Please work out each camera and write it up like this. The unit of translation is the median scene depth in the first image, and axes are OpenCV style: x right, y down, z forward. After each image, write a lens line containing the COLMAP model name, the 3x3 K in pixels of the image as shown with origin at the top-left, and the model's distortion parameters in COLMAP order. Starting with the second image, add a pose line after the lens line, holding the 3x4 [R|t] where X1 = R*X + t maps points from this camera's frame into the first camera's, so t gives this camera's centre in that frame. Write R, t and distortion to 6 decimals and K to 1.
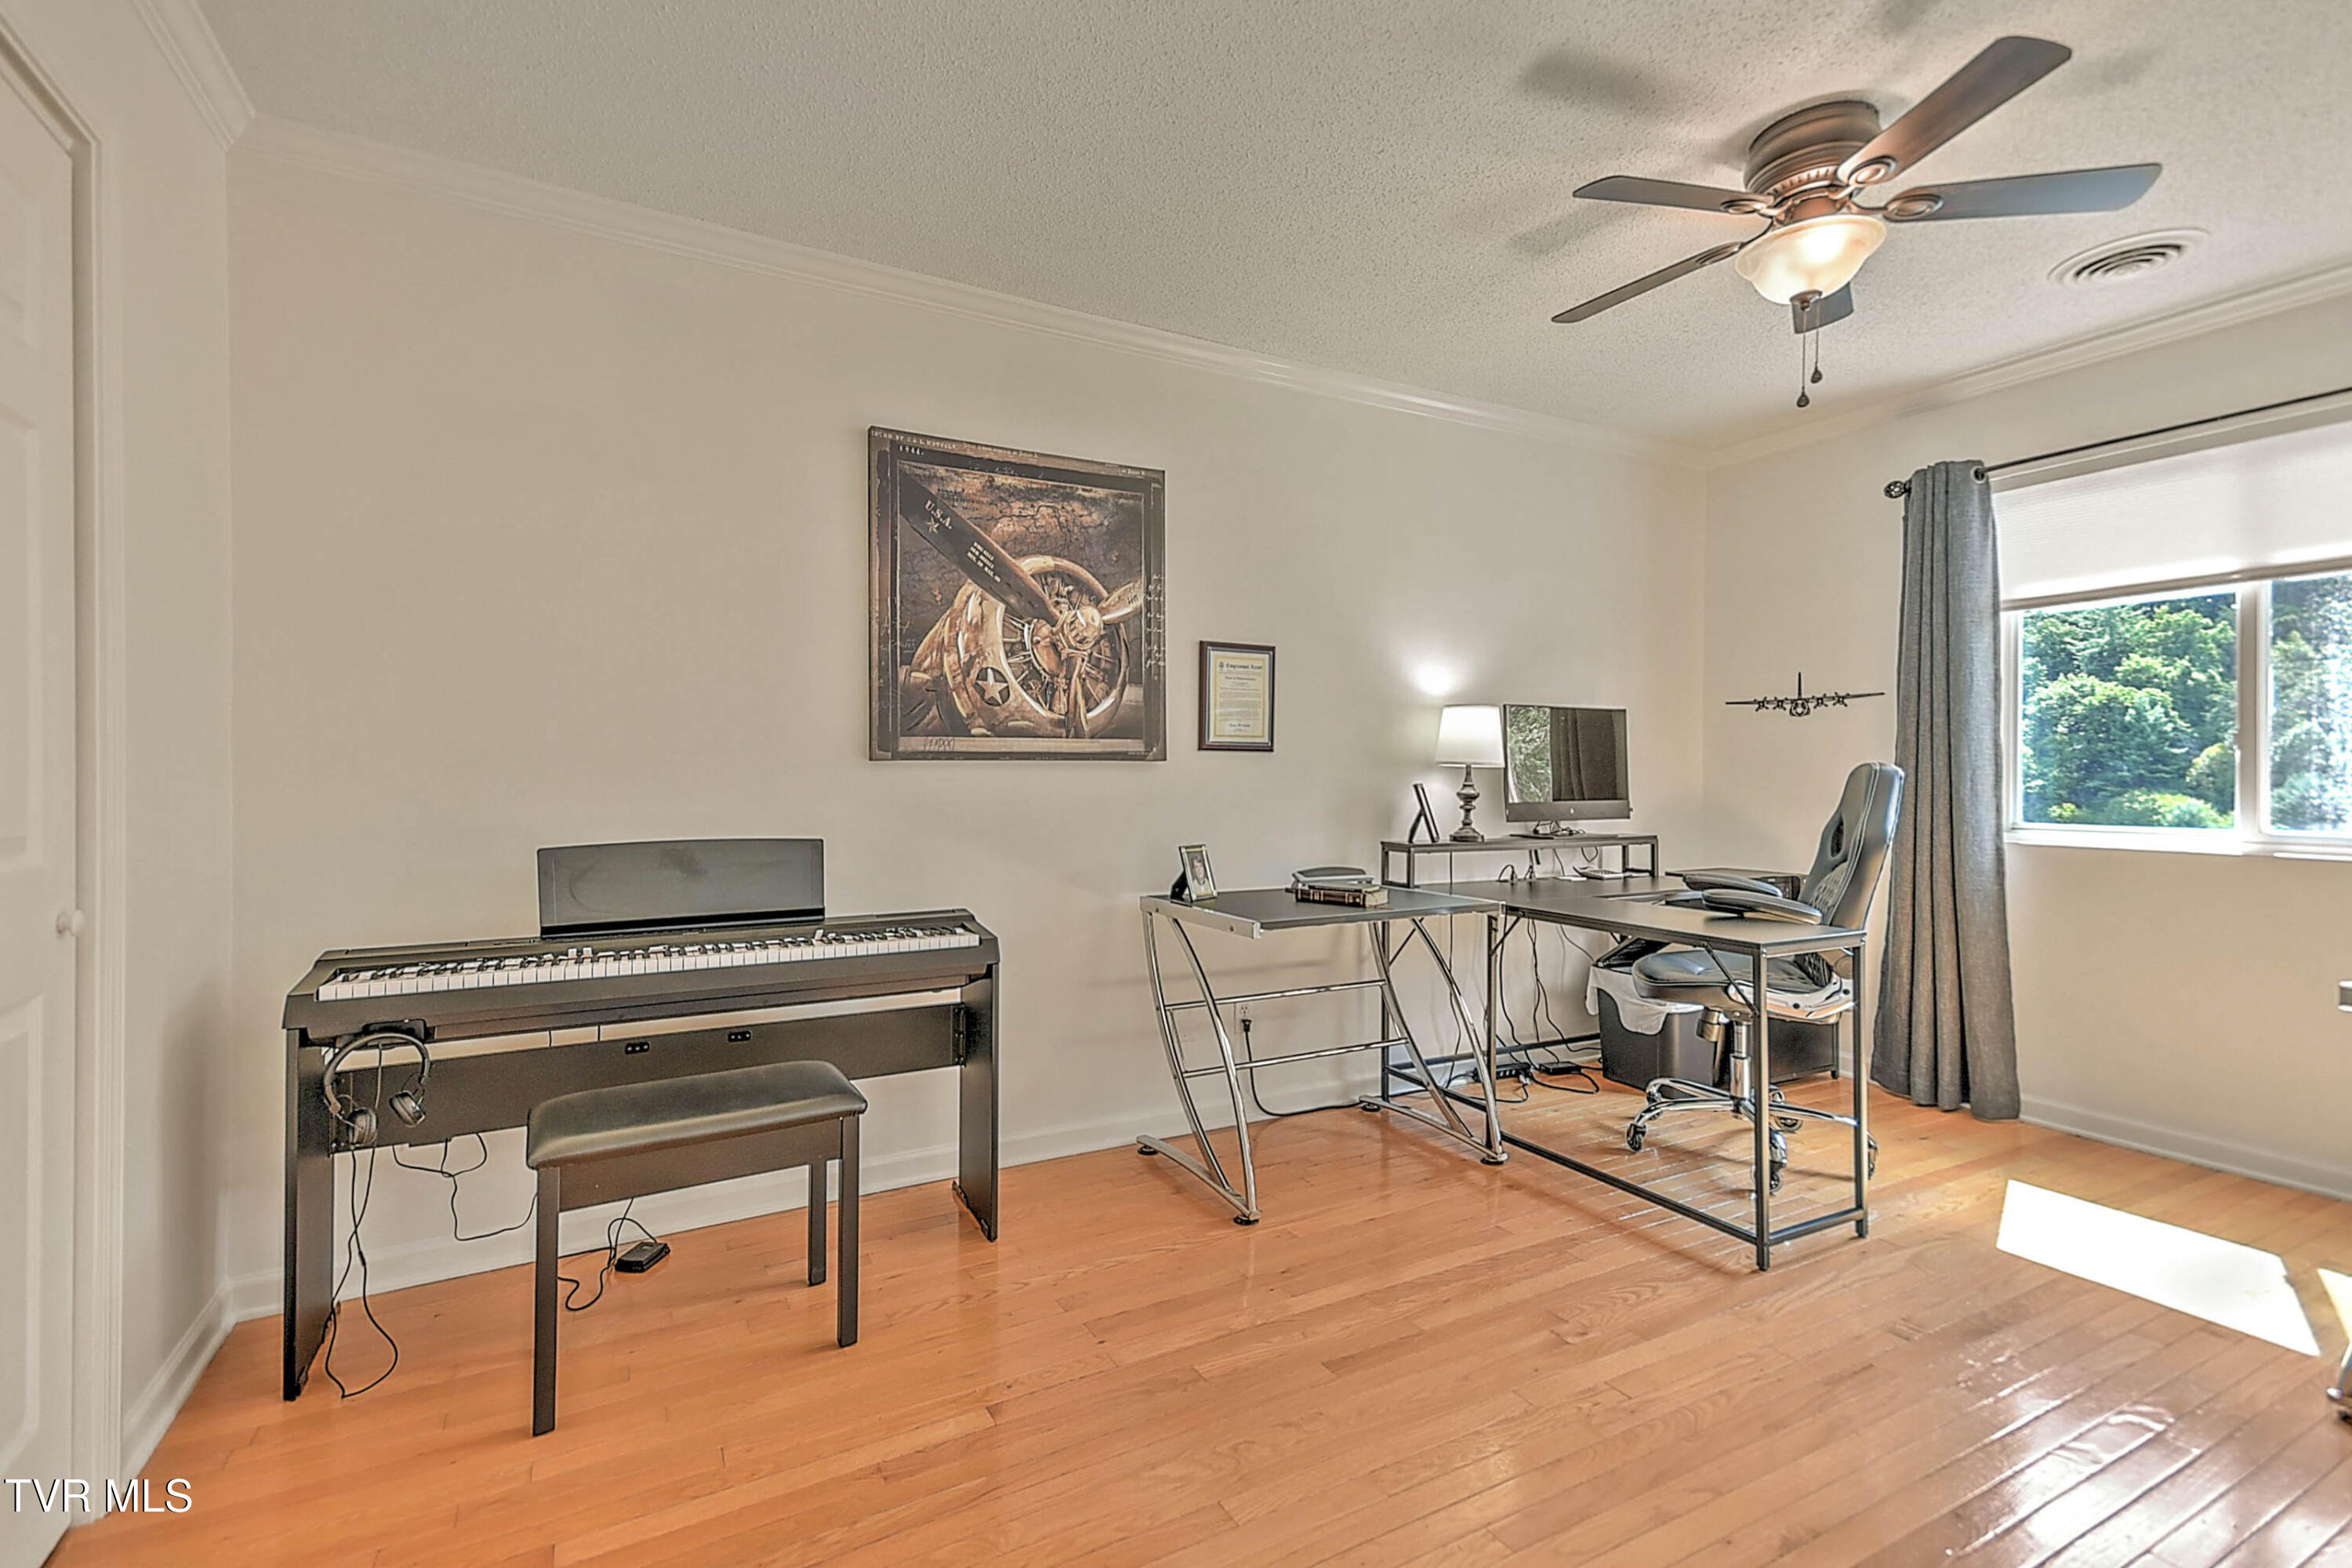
lens RADIAL K [[1028.6, 0, 1163.2], [0, 1028.6, 779.6], [0, 0, 1]] dist [0.010222, -0.001006]
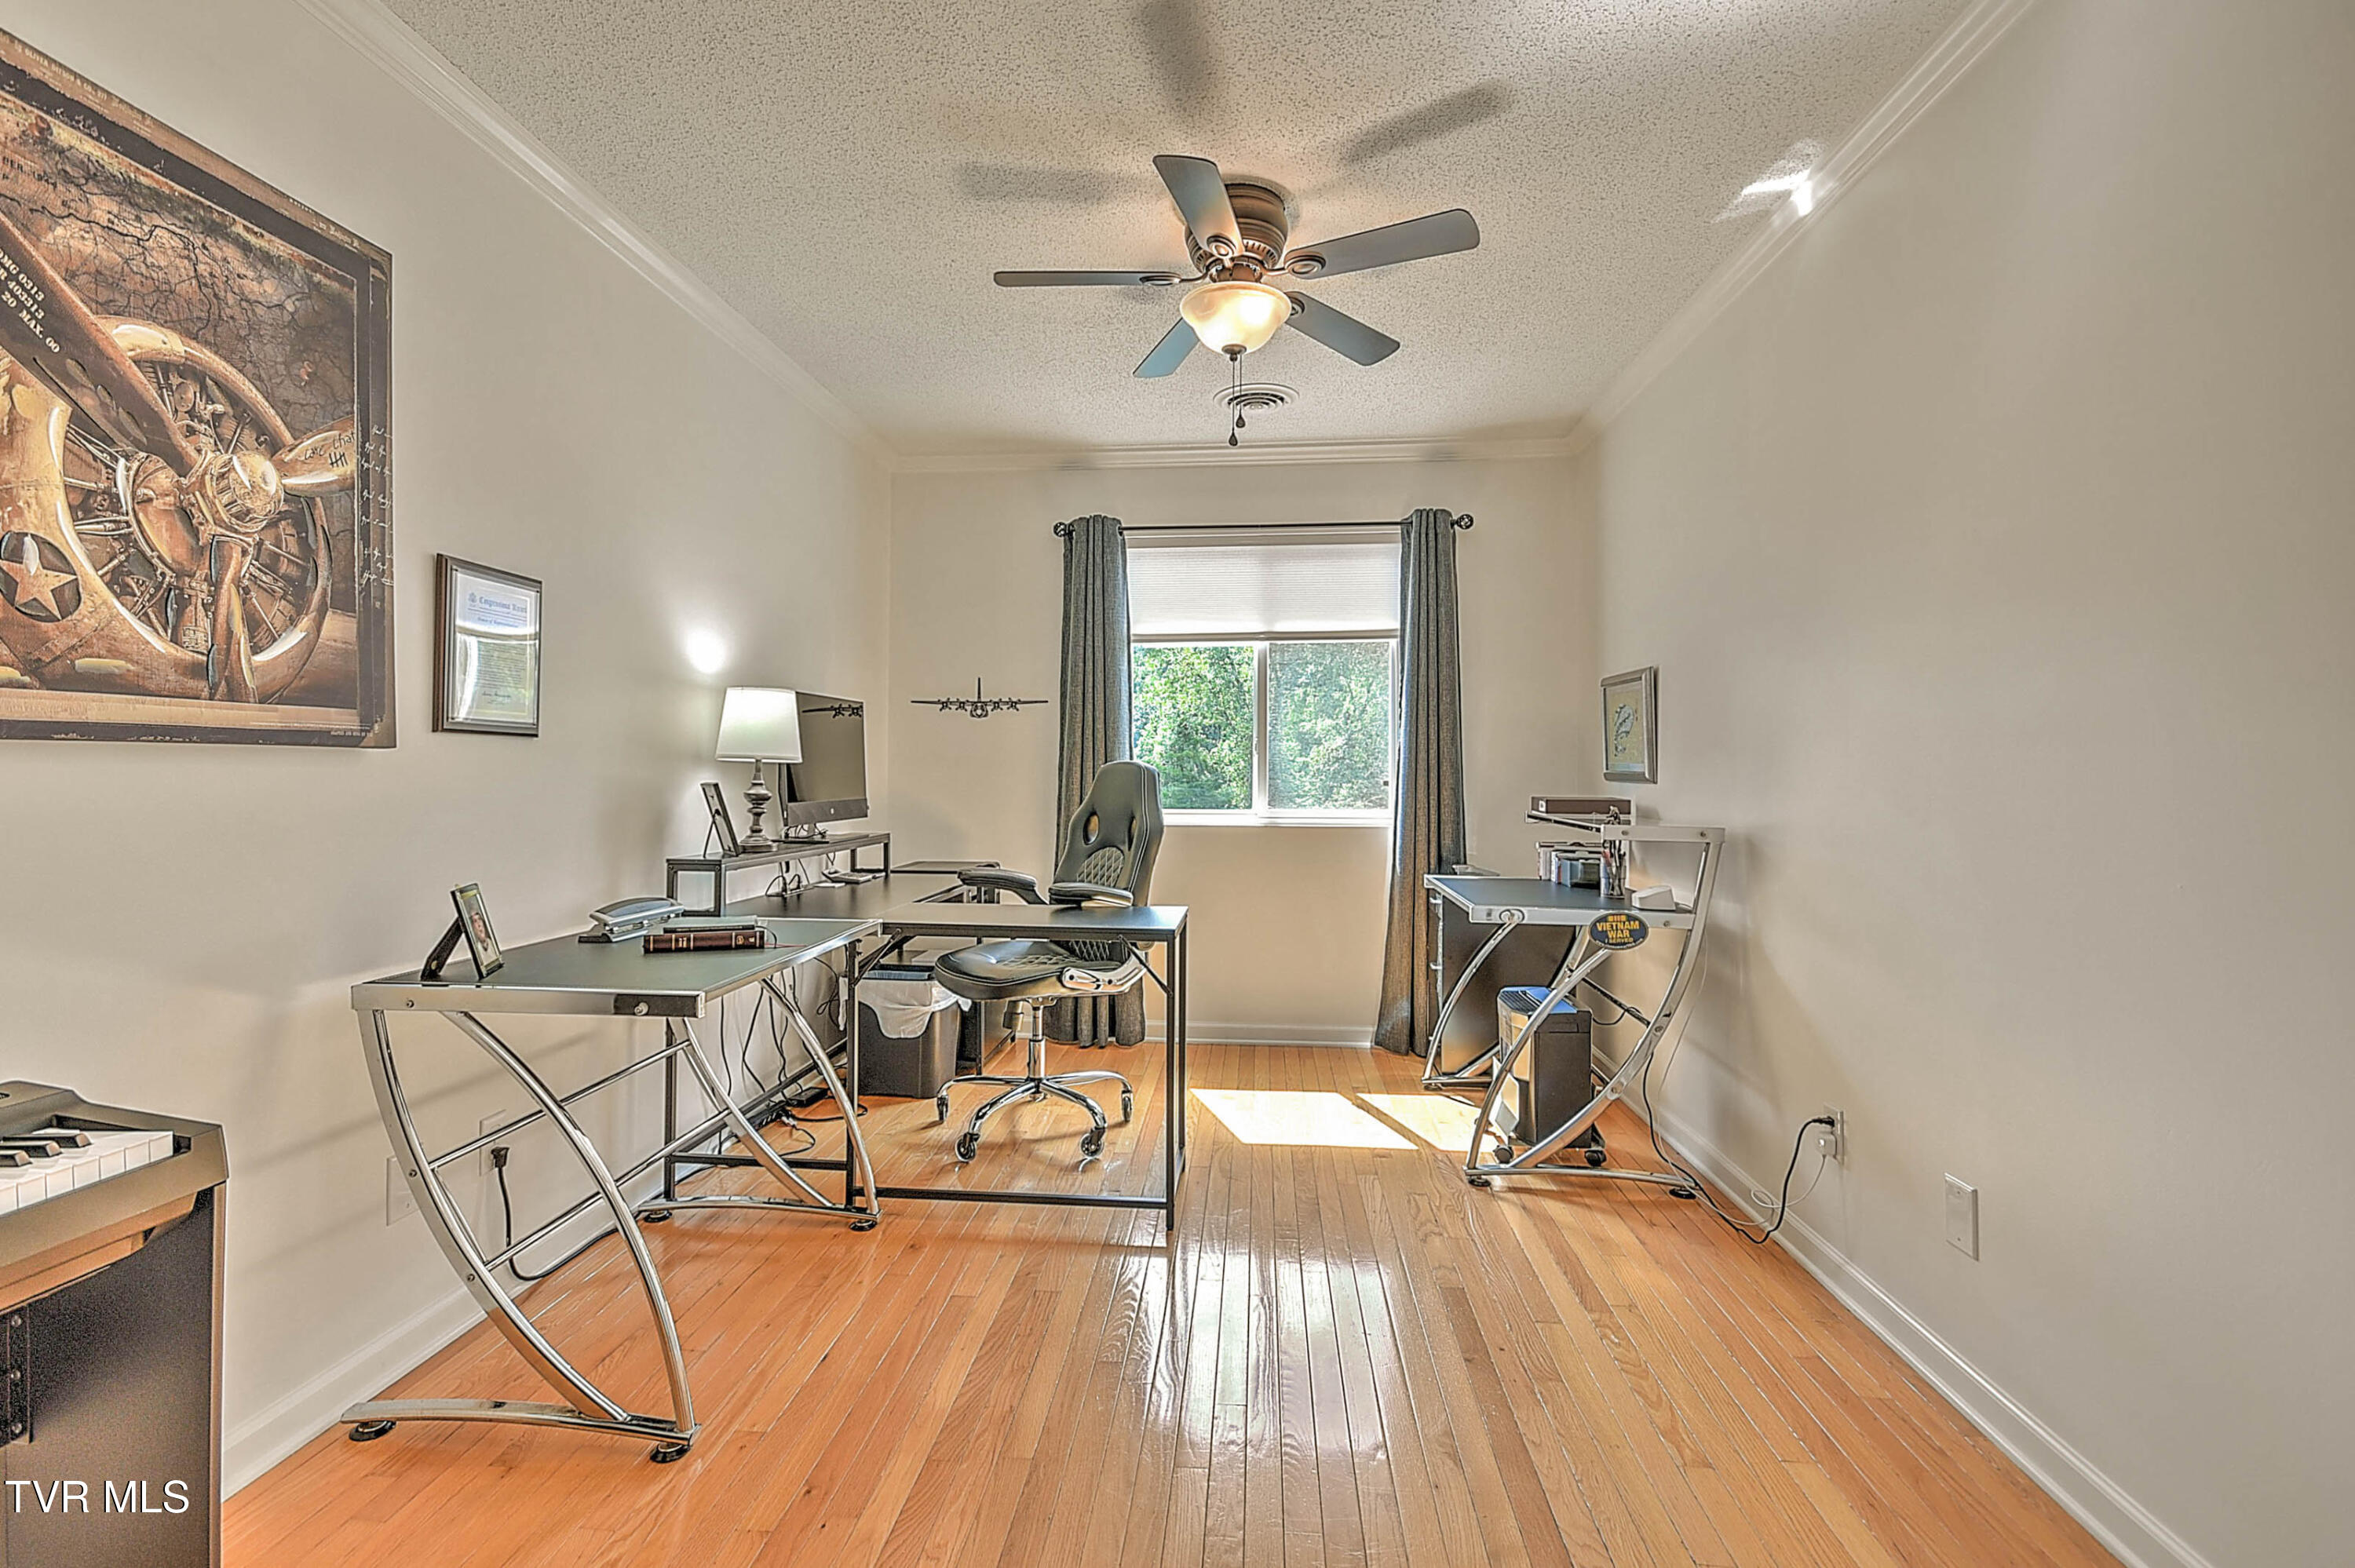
lens RADIAL K [[1030.6, 0, 1154.3], [0, 1030.6, 768.4], [0, 0, 1]] dist [0.026789, -0.017444]
pose [[0.554450, 0.002734, 0.832212, -0.263489], [0.001512, 0.999990, -0.004292, -0.003499], [-0.832216, 0.003639, 0.554440, 0.324778]]
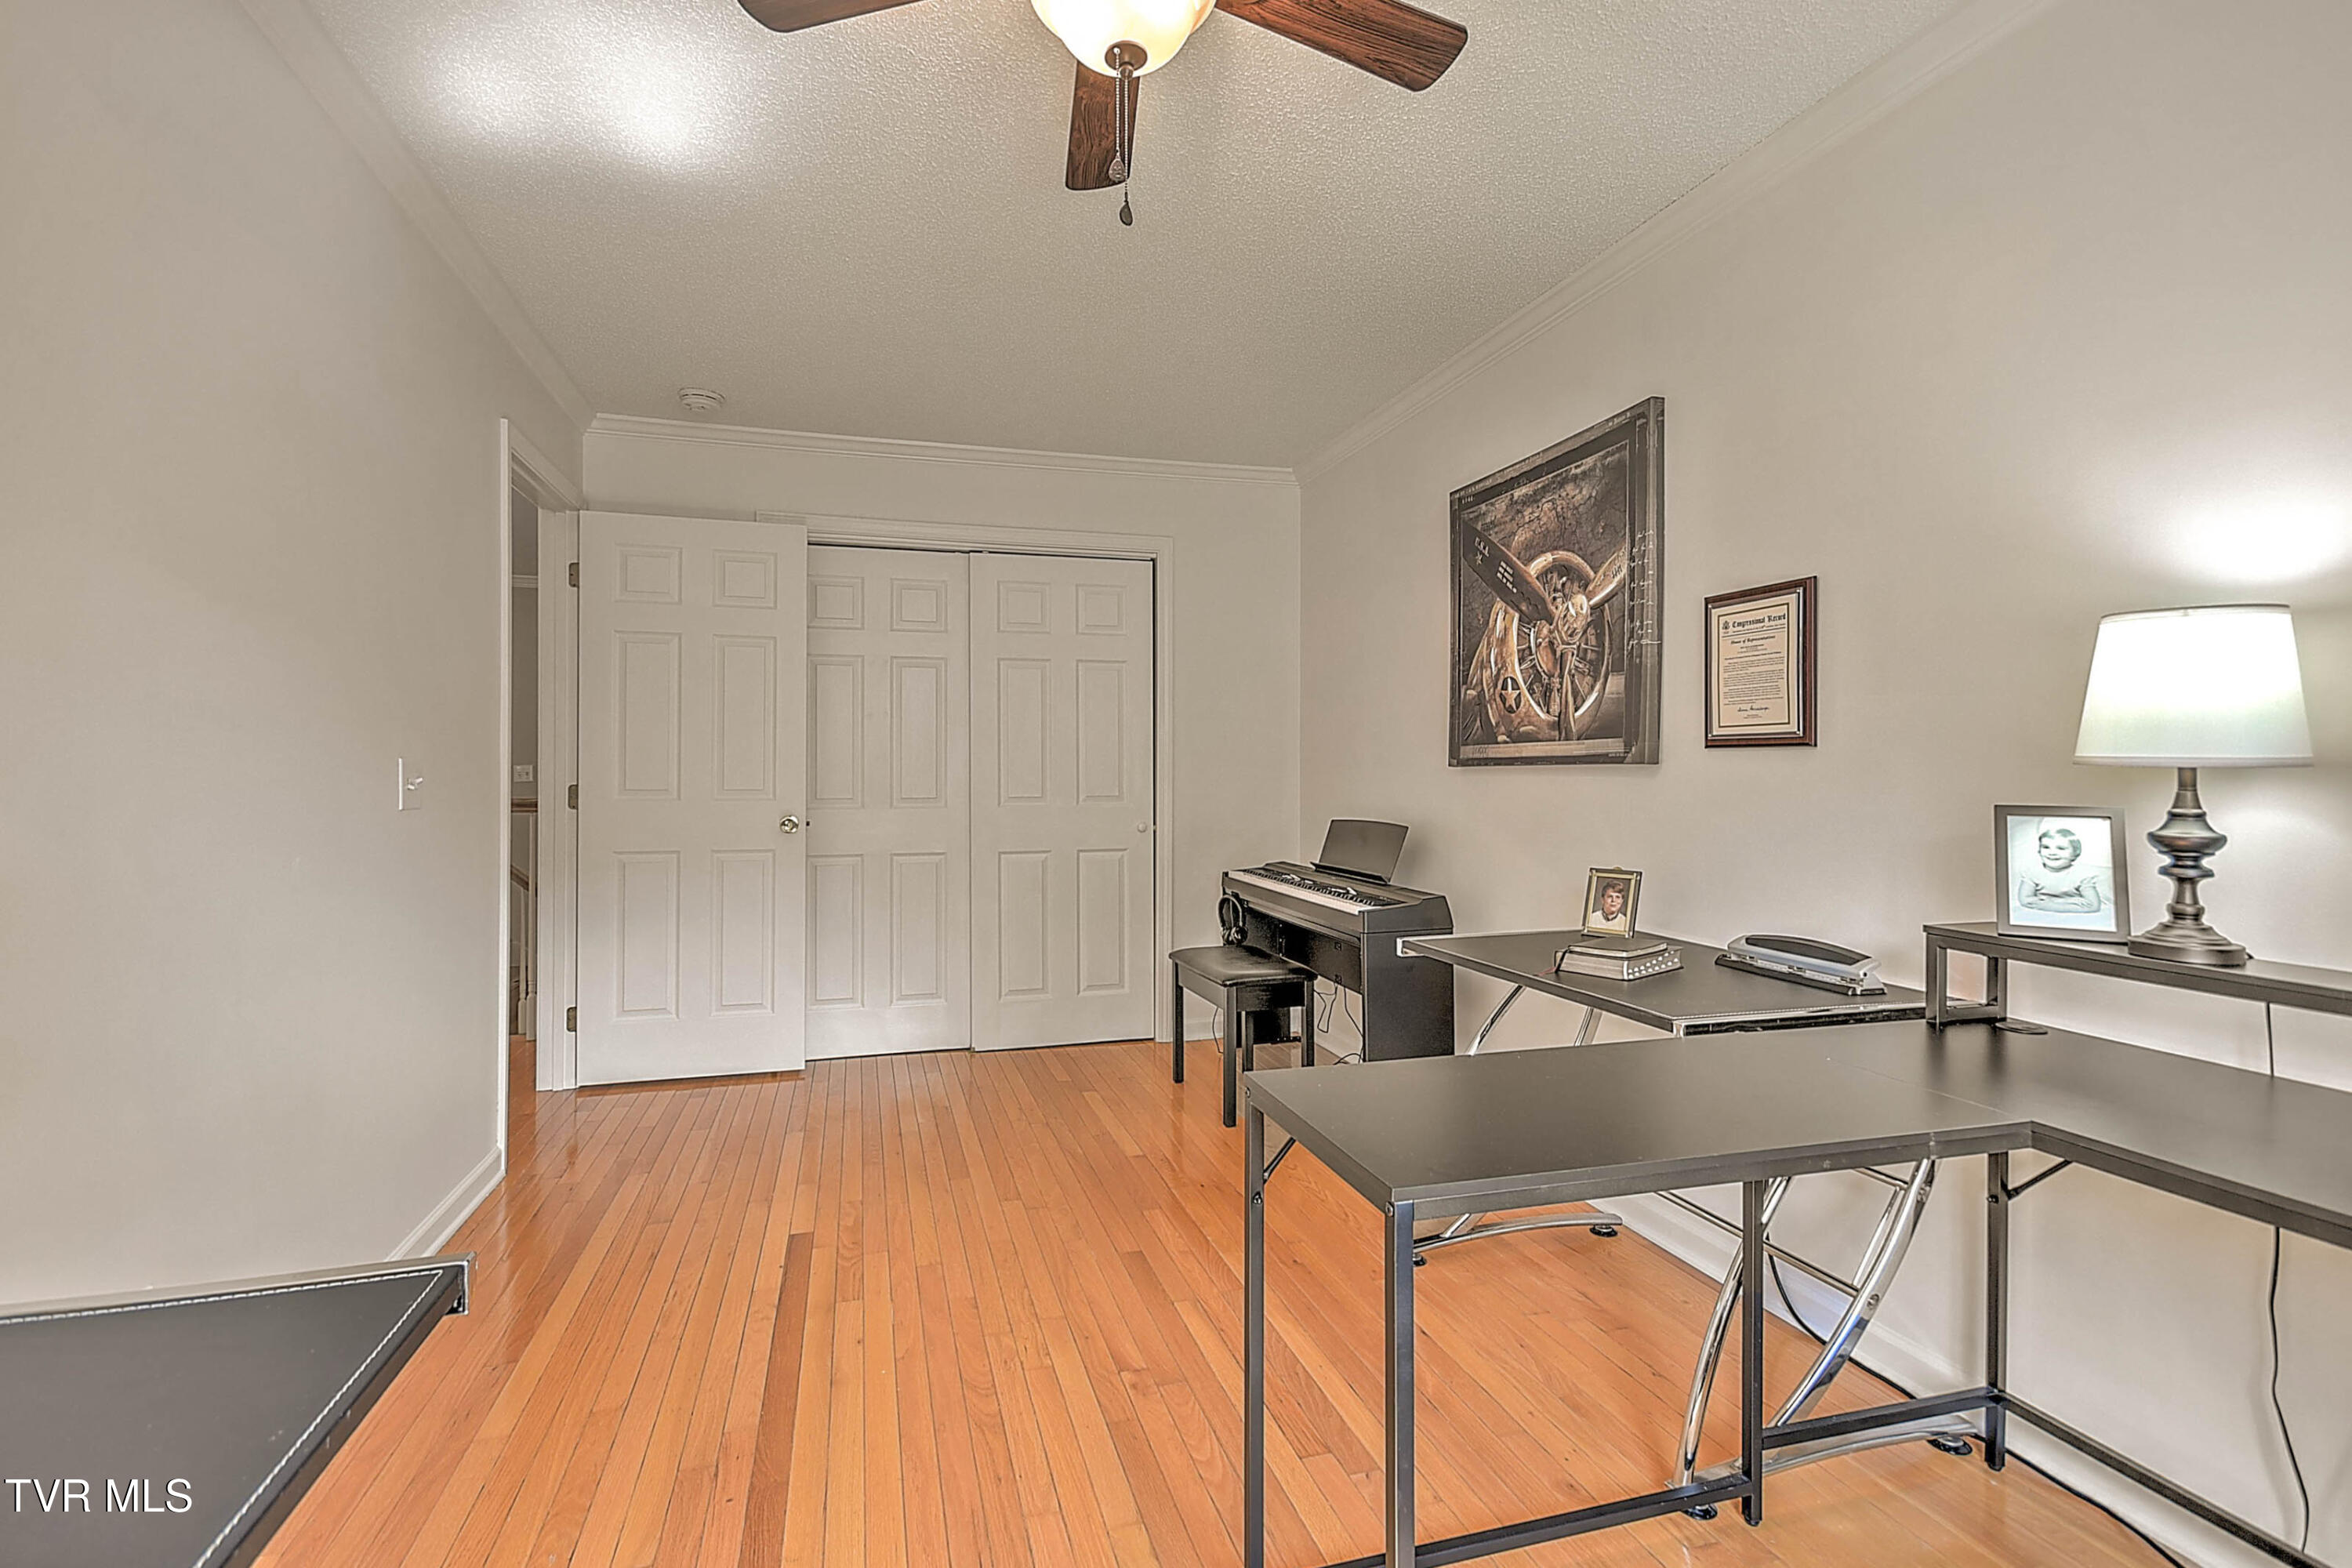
lens RADIAL K [[1028.6, 0, 1163.2], [0, 1028.6, 779.6], [0, 0, 1]] dist [0.010222, -0.001006]
pose [[-0.198649, 0.007088, -0.980045, 0.896551], [-0.008777, 0.999921, 0.009011, -0.010308], [0.980031, 0.010392, -0.198571, 0.832511]]
